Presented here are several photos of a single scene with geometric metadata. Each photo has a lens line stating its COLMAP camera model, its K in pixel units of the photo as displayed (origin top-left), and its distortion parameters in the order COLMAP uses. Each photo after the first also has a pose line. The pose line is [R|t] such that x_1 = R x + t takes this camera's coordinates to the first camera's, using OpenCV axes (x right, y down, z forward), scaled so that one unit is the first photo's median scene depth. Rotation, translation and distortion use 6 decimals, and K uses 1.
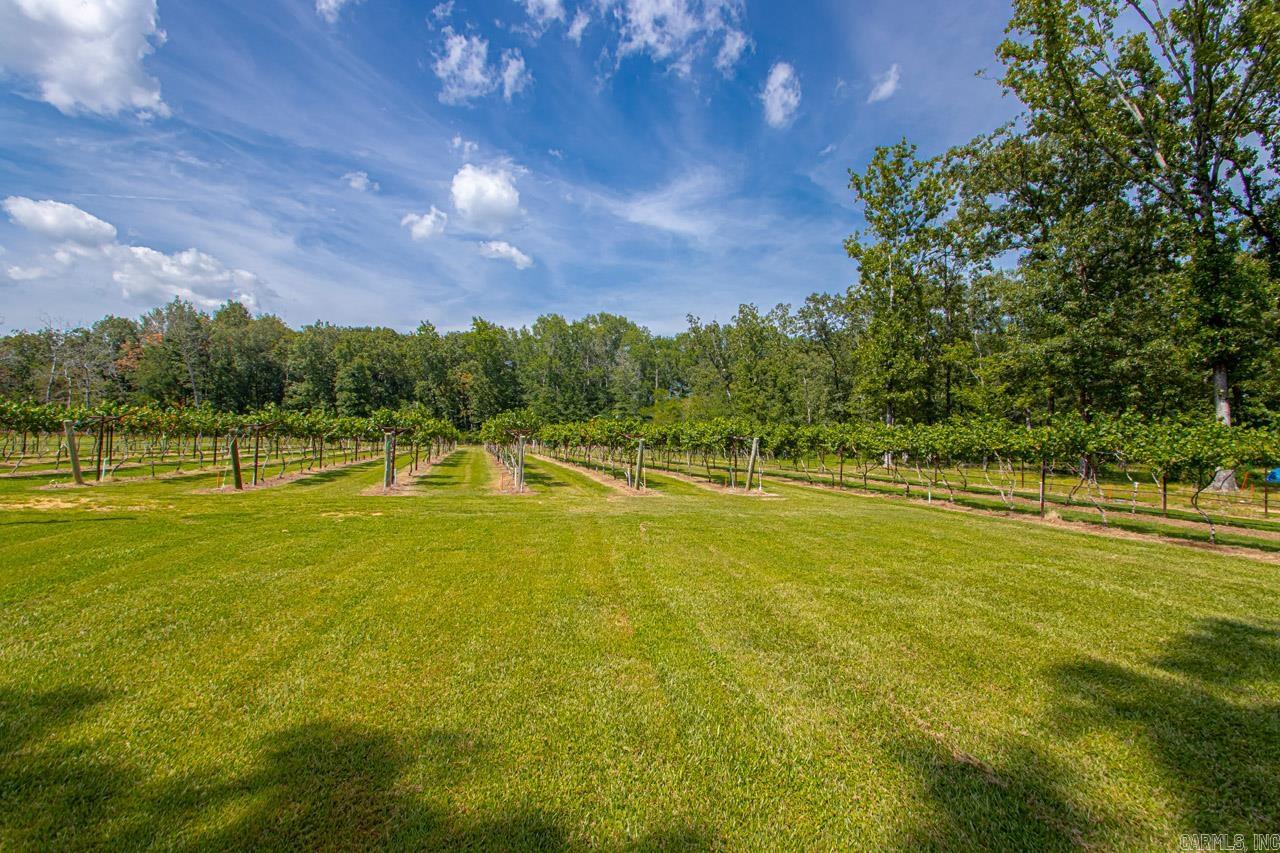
lens RADIAL K [[604.0, 0, 649.6], [0, 604.0, 424.6], [0, 0, 1]] dist [0.025367, -0.020611]
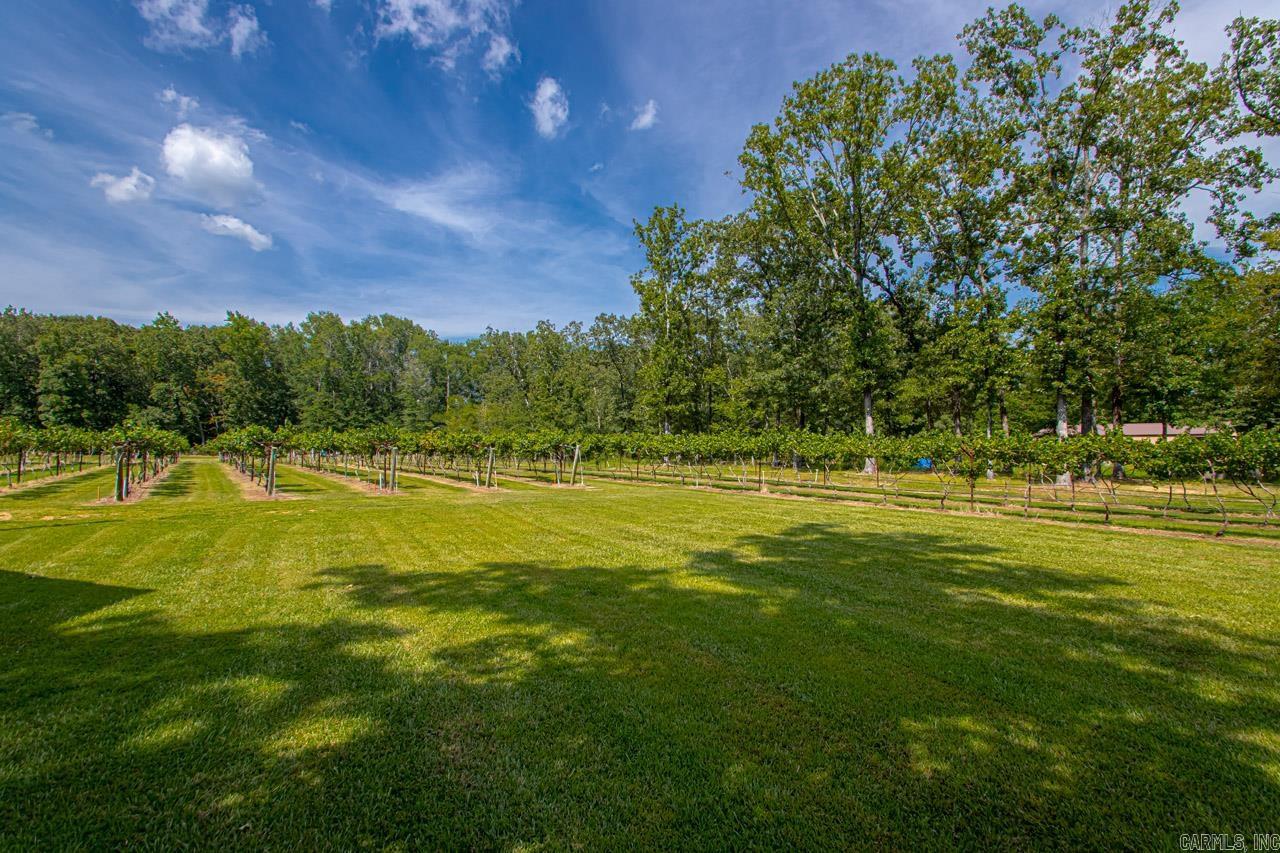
lens RADIAL K [[655.6, 0, 640.0], [0, 655.6, 426.5], [0, 0, 1]] dist [-0.002789, -0.000480]
pose [[0.940529, -0.008870, 0.339597, -0.066086], [0.008512, 0.999961, 0.002544, -0.007848], [-0.339606, 0.000498, 0.940568, -0.142593]]
